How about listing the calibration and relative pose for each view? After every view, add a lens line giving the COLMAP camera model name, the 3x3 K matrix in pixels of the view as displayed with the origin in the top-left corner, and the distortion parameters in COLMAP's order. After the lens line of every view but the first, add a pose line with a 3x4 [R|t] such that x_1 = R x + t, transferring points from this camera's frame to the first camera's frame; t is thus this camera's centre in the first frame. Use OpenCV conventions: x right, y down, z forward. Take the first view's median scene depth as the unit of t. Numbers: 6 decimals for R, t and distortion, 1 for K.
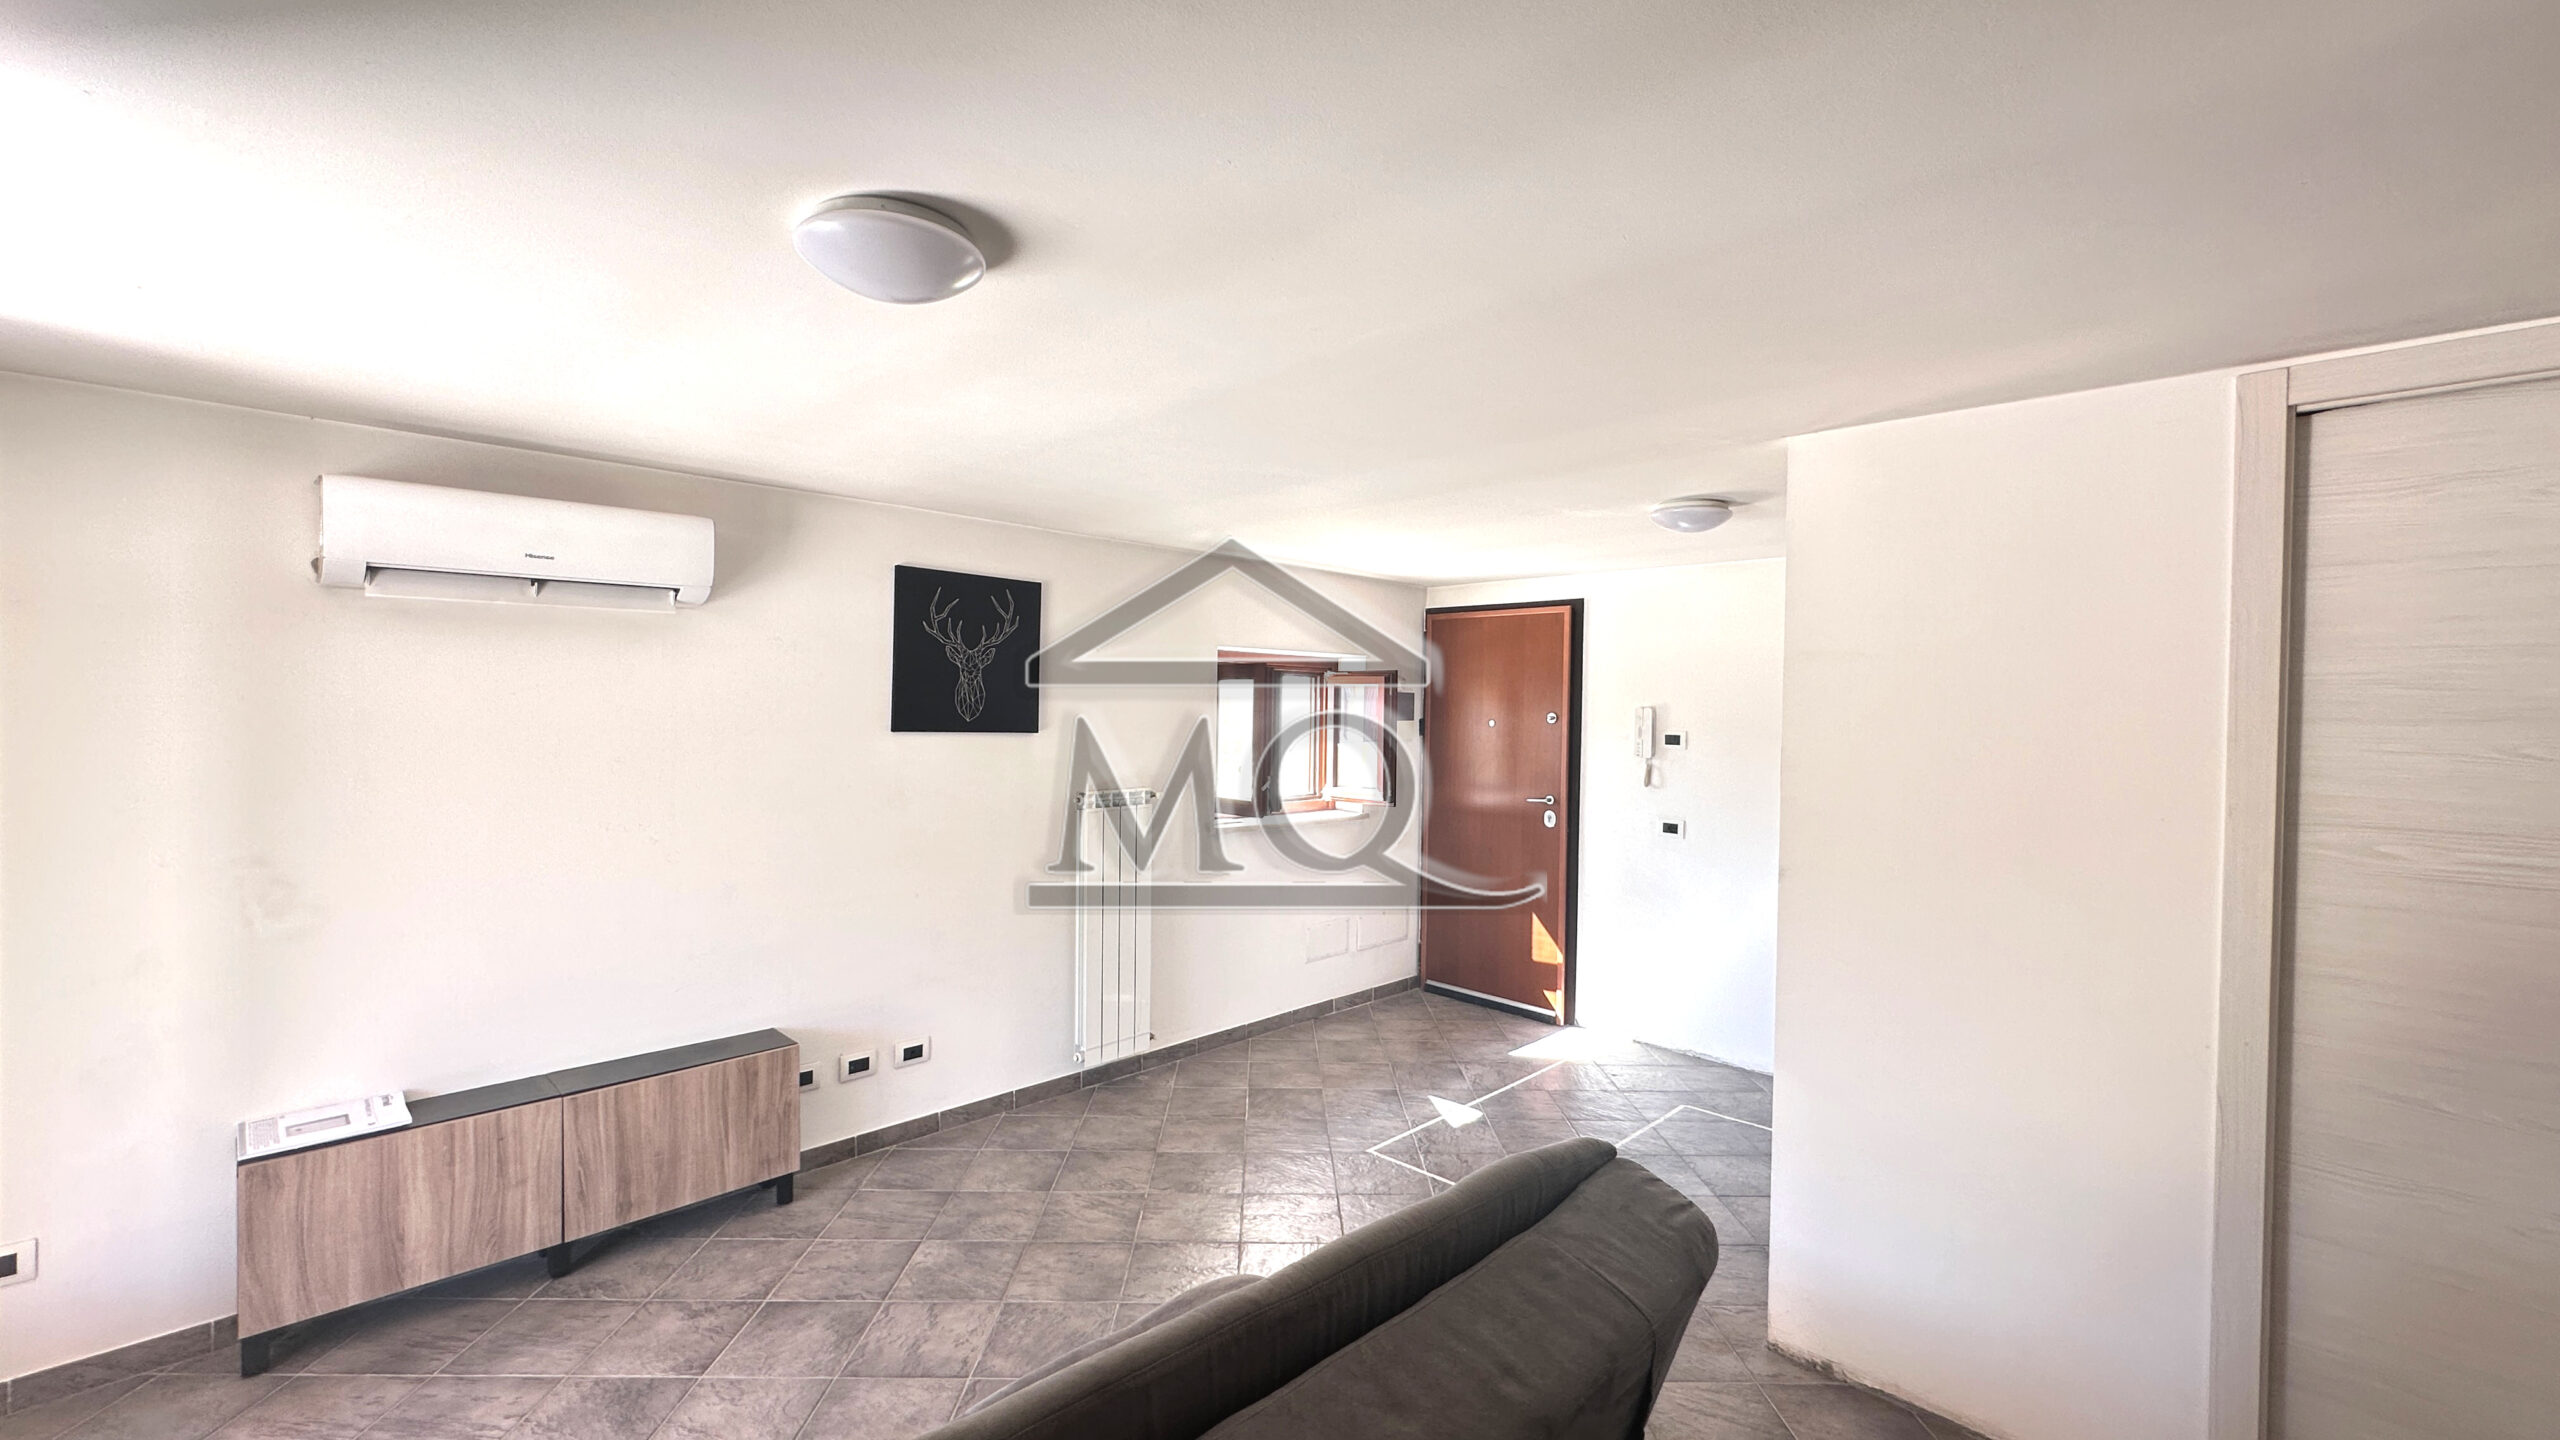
lens RADIAL K [[1025.3, 0, 1271.6], [0, 1025.3, 724.4], [0, 0, 1]] dist [-0.002023, 0.000847]
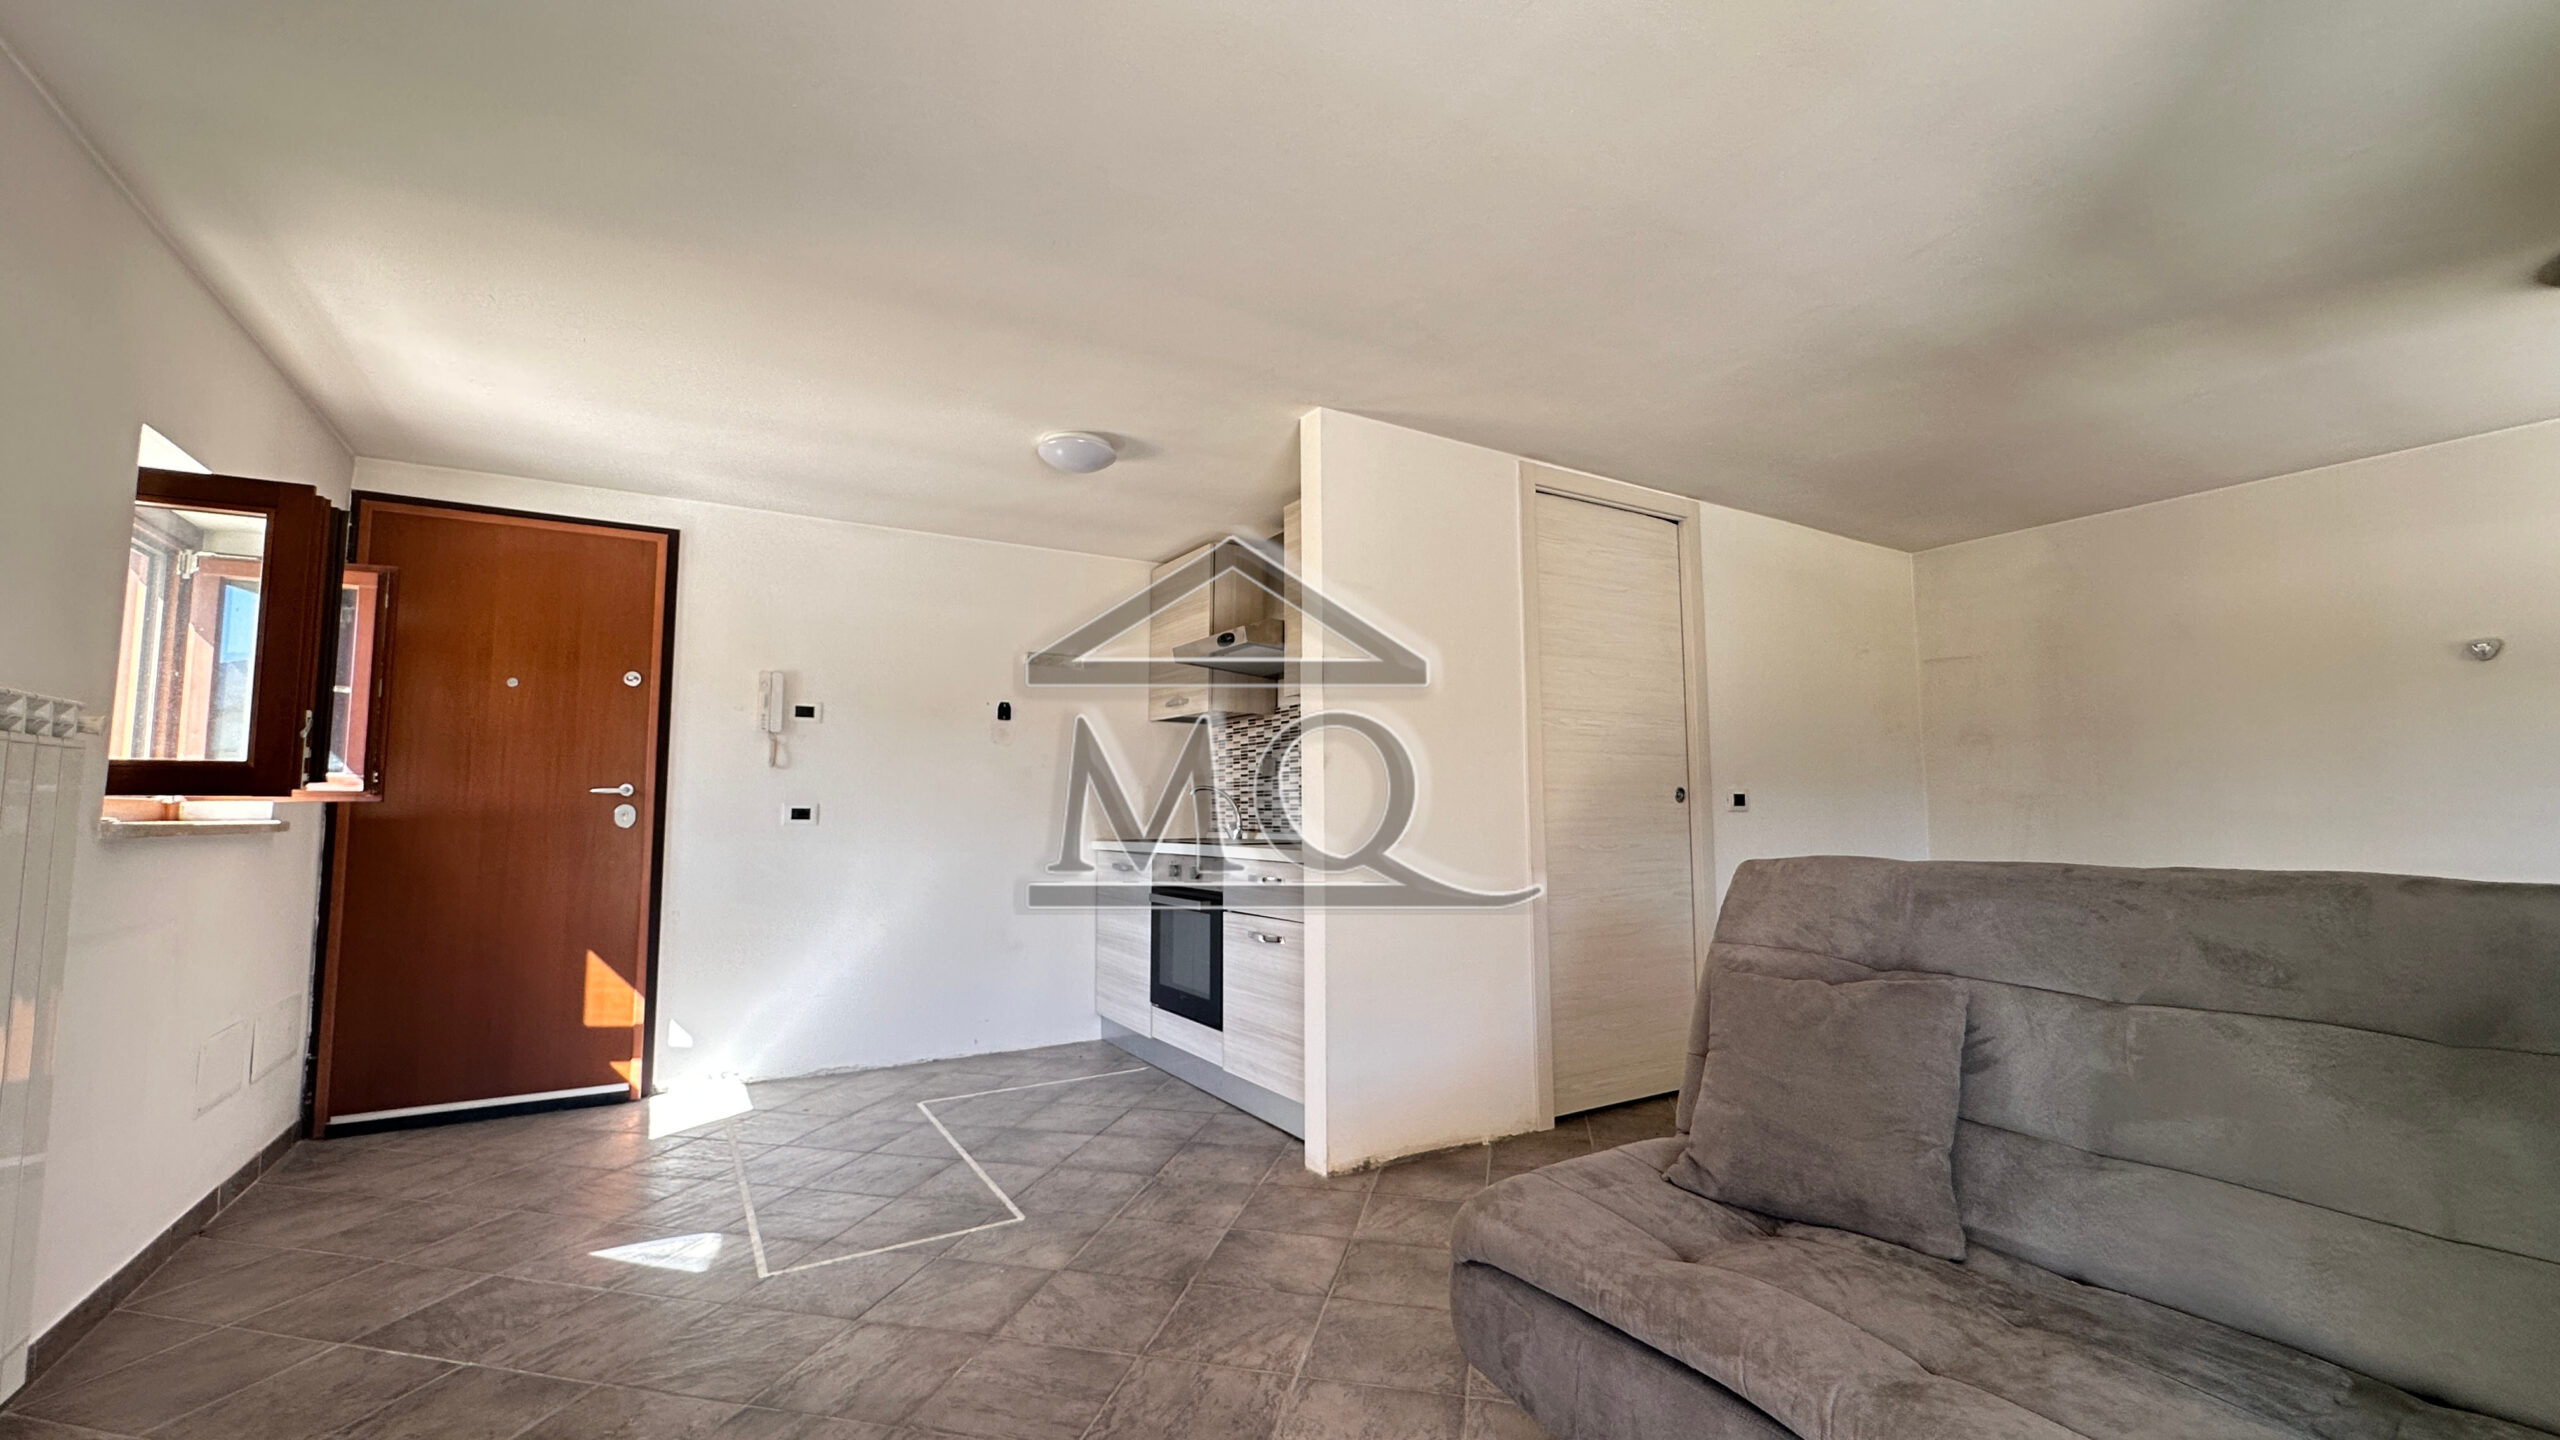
lens RADIAL K [[1025.3, 0, 1281.7], [0, 1025.3, 719.5], [0, 0, 1]] dist [-0.002023, 0.000847]
pose [[0.238673, 0.073276, 0.968331, -0.467964], [0.022152, 0.996479, -0.080866, 0.132776], [-0.970847, 0.040751, 0.236210, 0.529631]]
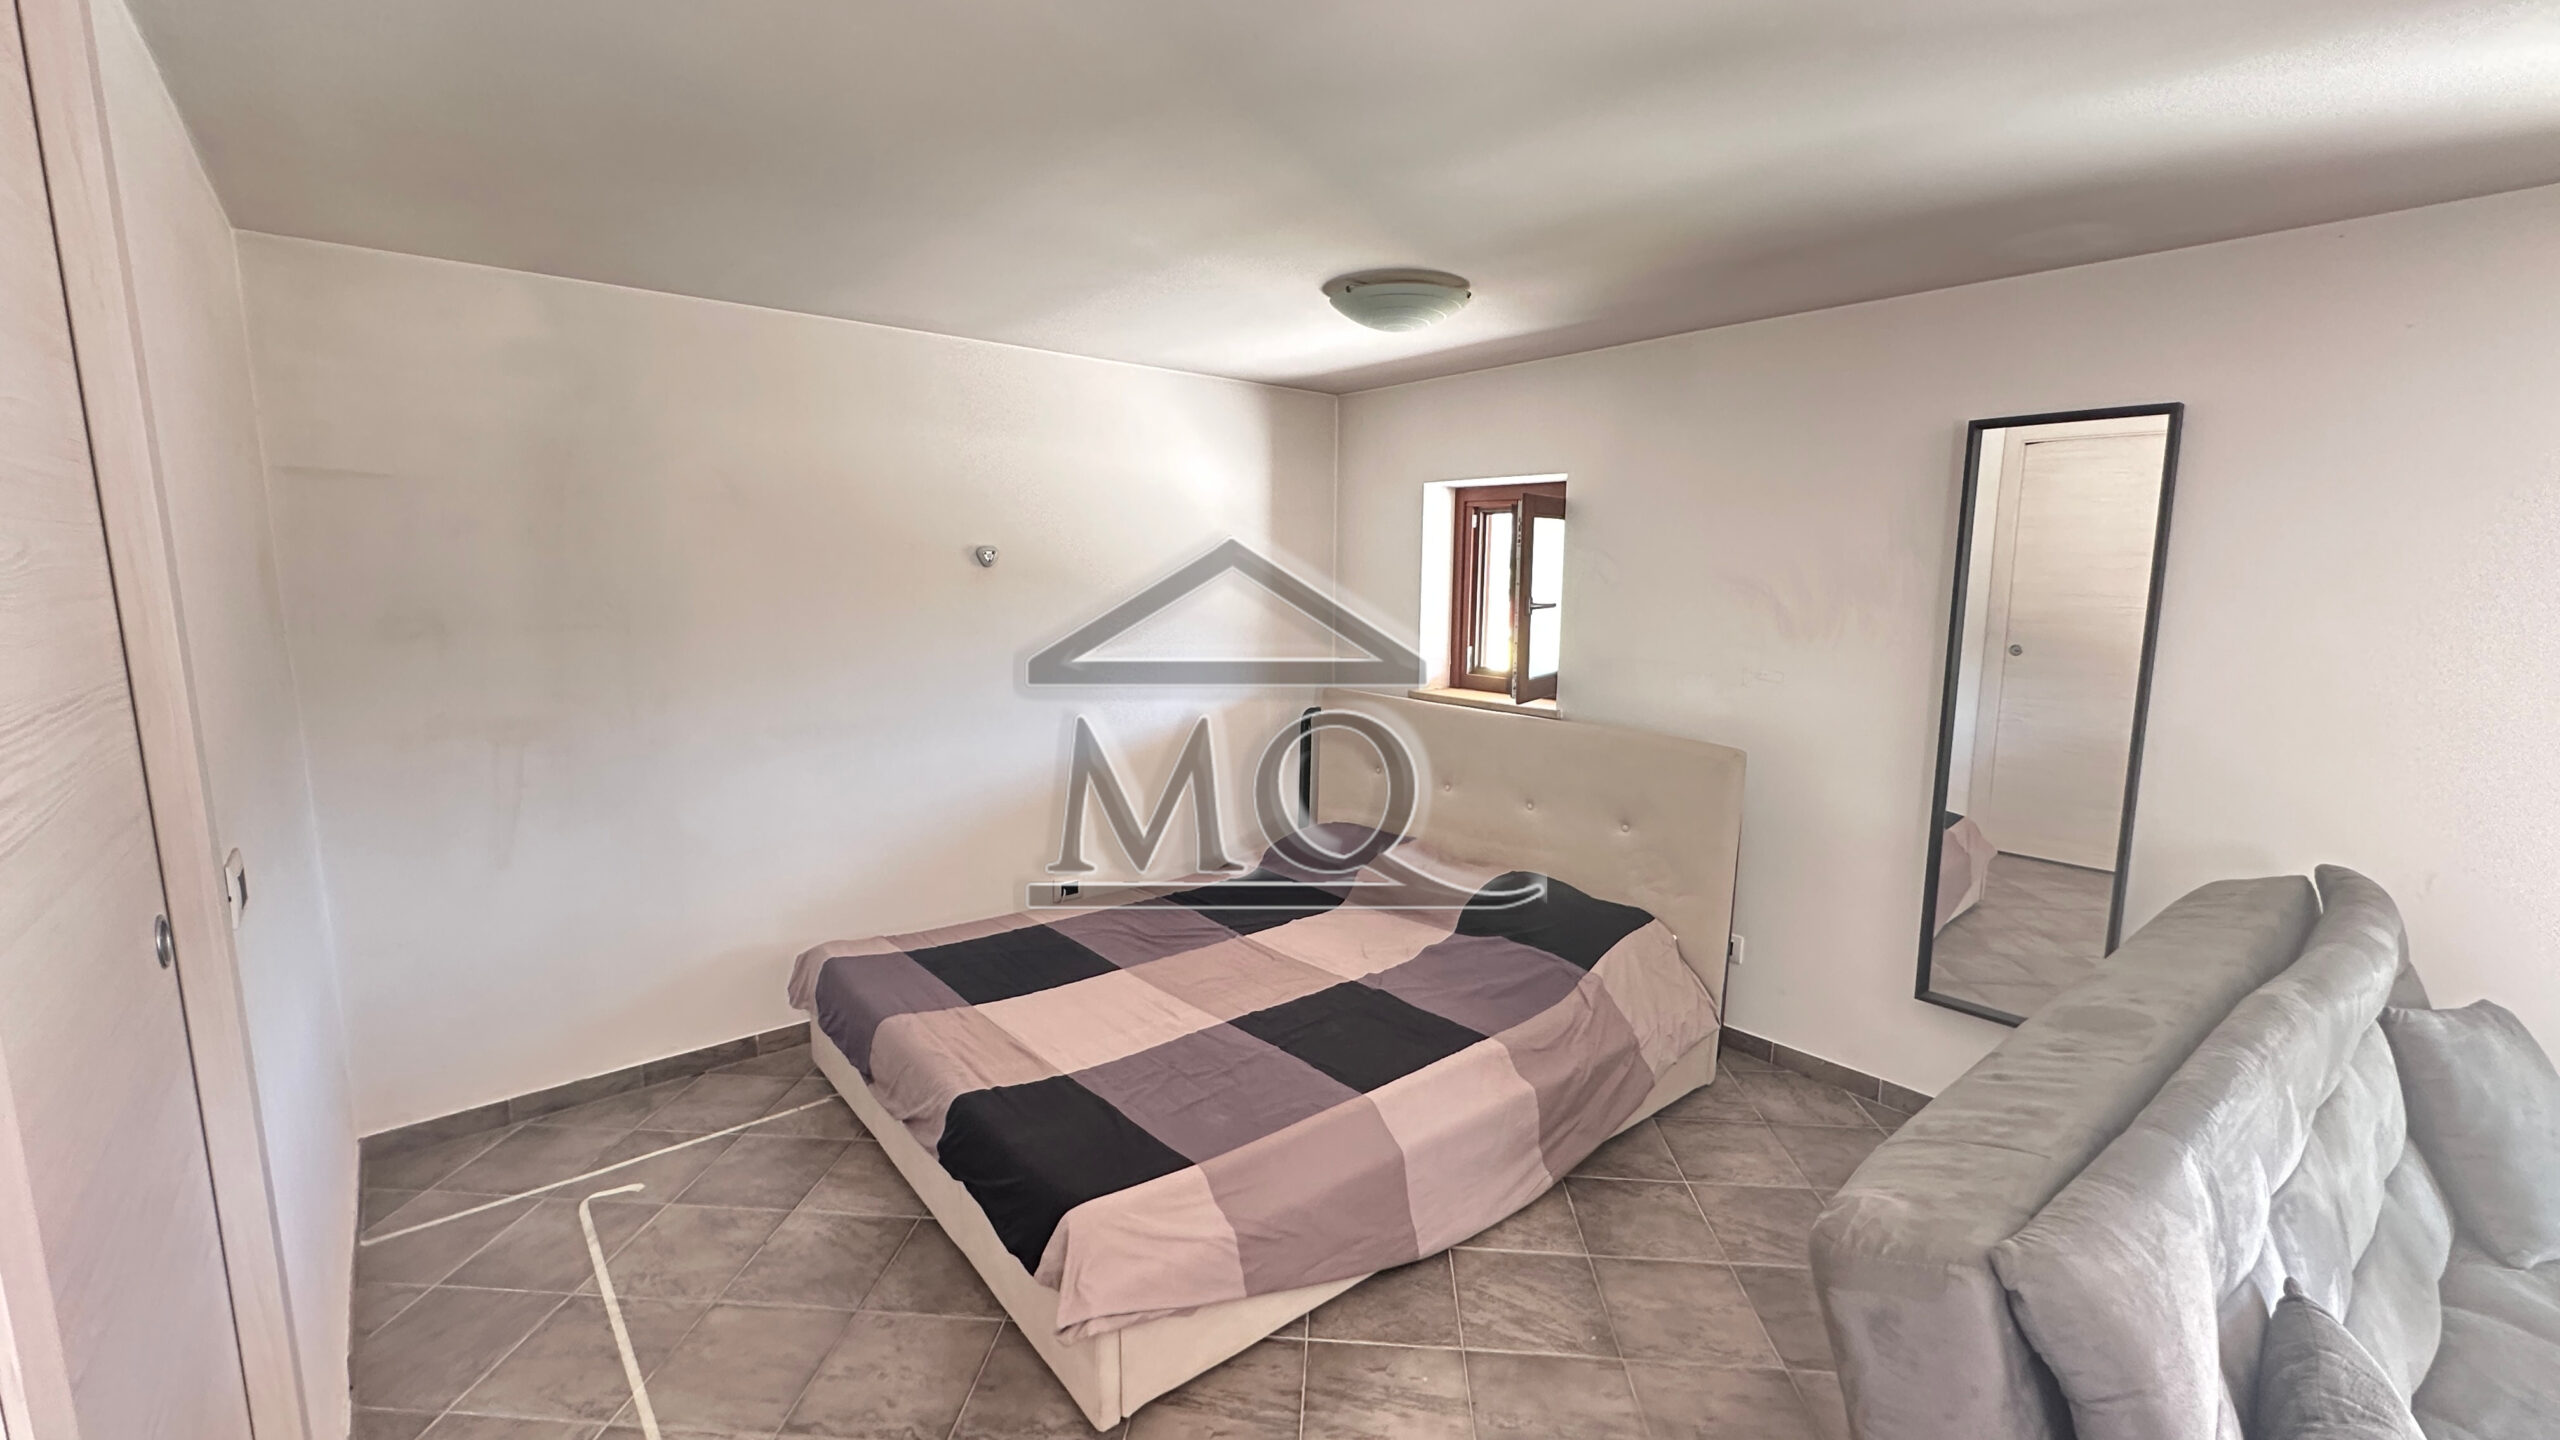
lens RADIAL K [[1025.3, 0, 1284.9], [0, 1025.3, 721.0], [0, 0, 1]] dist [-0.002023, 0.000847]
pose [[-0.996892, -0.032641, 0.071706, 0.305499], [-0.019879, 0.984900, 0.171977, 0.004139], [-0.076236, 0.170017, -0.982488, 0.648424]]
